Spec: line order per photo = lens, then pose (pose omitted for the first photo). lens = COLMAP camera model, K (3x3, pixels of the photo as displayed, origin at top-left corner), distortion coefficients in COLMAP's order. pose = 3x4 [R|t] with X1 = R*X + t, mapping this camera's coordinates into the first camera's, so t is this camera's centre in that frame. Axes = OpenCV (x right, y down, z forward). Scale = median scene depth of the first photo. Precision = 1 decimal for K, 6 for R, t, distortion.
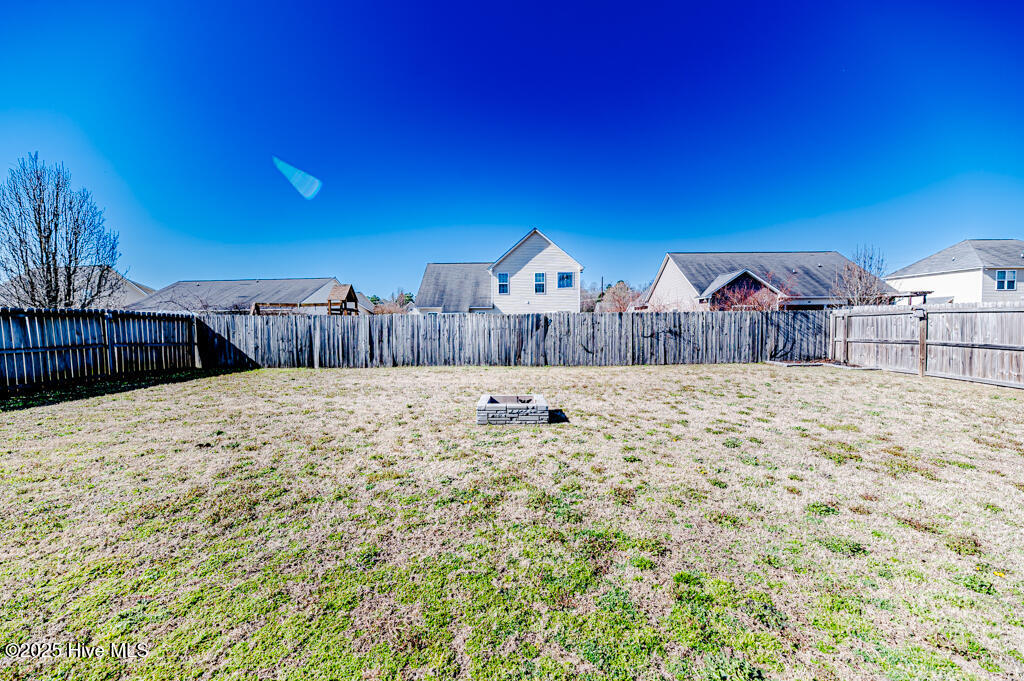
lens RADIAL K [[408.1, 0, 508.7], [0, 408.1, 340.3], [0, 0, 1]] dist [0.001569, -0.000024]
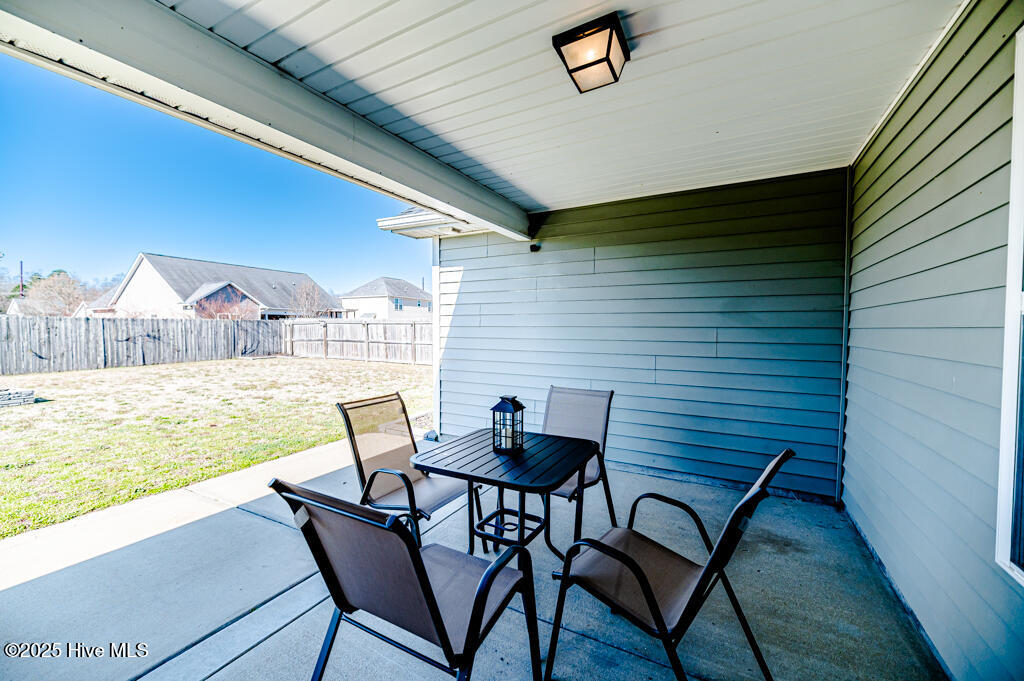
lens RADIAL K [[408.1, 0, 508.7], [0, 408.1, 340.3], [0, 0, 1]] dist [0.001569, -0.000024]
pose [[0.453822, -0.019977, 0.890868, -0.157388], [0.035223, 0.999369, 0.004467, 0.021052], [-0.890396, 0.029352, 0.454240, -0.396061]]
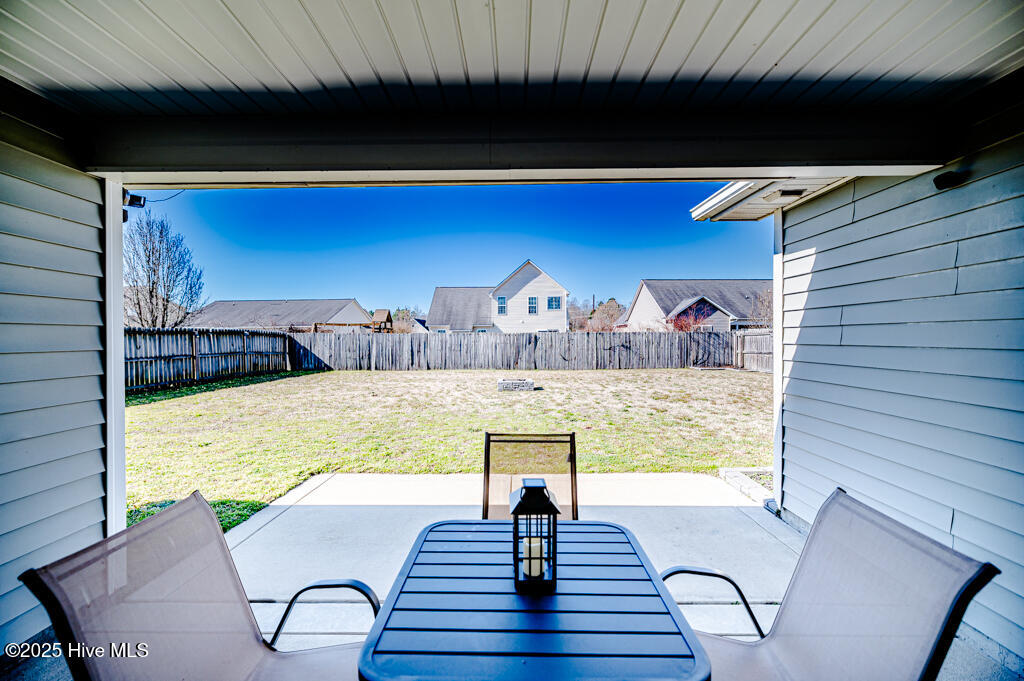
lens RADIAL K [[408.1, 0, 508.7], [0, 408.1, 340.3], [0, 0, 1]] dist [0.001569, -0.000024]
pose [[0.999881, 0.004141, 0.014877, -0.023276], [-0.003564, 0.999248, -0.038617, 0.015561], [-0.015026, 0.038560, 0.999143, -0.414839]]
